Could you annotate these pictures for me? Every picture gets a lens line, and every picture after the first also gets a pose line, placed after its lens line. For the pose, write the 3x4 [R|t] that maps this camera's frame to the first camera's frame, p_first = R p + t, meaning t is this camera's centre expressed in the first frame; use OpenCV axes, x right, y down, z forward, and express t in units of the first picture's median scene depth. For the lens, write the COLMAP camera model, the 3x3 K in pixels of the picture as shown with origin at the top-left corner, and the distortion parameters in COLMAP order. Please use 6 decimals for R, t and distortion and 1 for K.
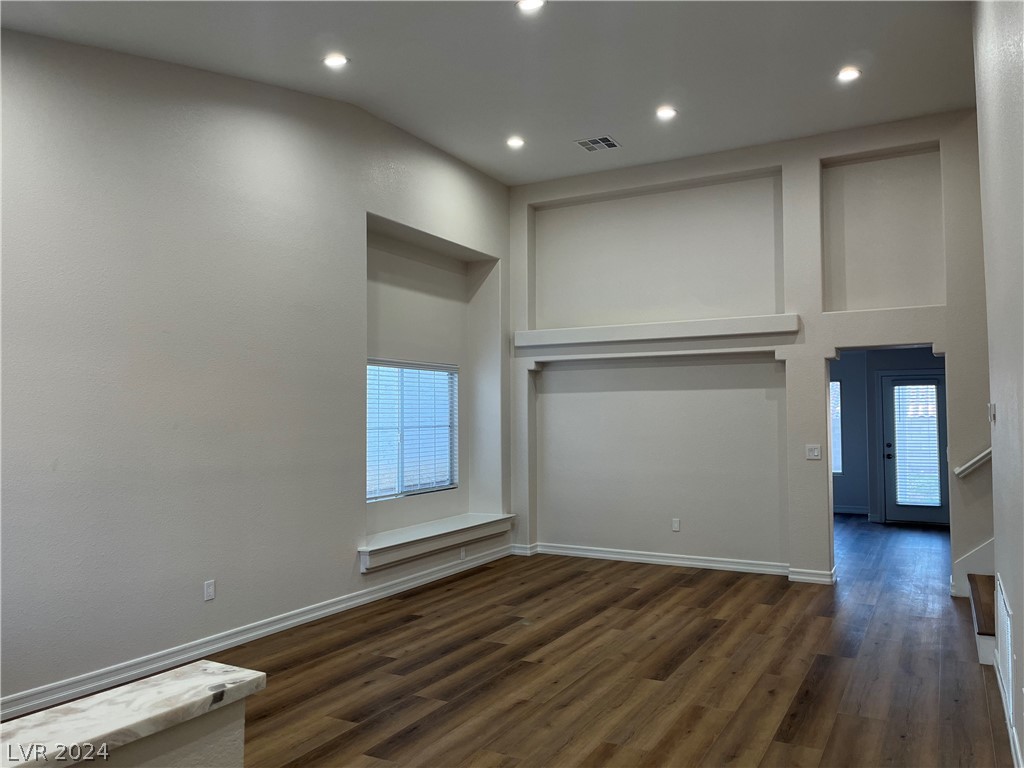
lens RADIAL K [[778.2, 0, 516.8], [0, 778.2, 384.2], [0, 0, 1]] dist [0.066251, -0.075762]
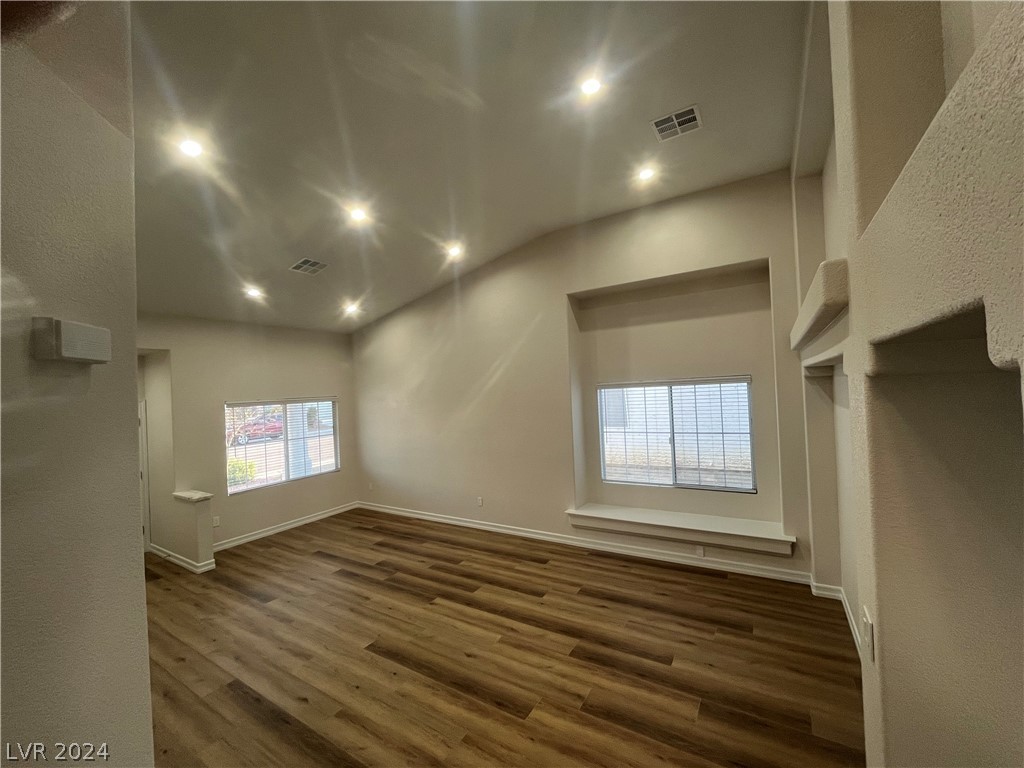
lens RADIAL K [[415.7, 0, 516.9], [0, 415.7, 386.4], [0, 0, 1]] dist [0.001718, -0.001405]
pose [[-0.066560, -0.000612, -0.997782, 0.795830], [0.093047, 0.995638, -0.006817, -0.055025], [0.993434, -0.093295, -0.066213, 1.183396]]
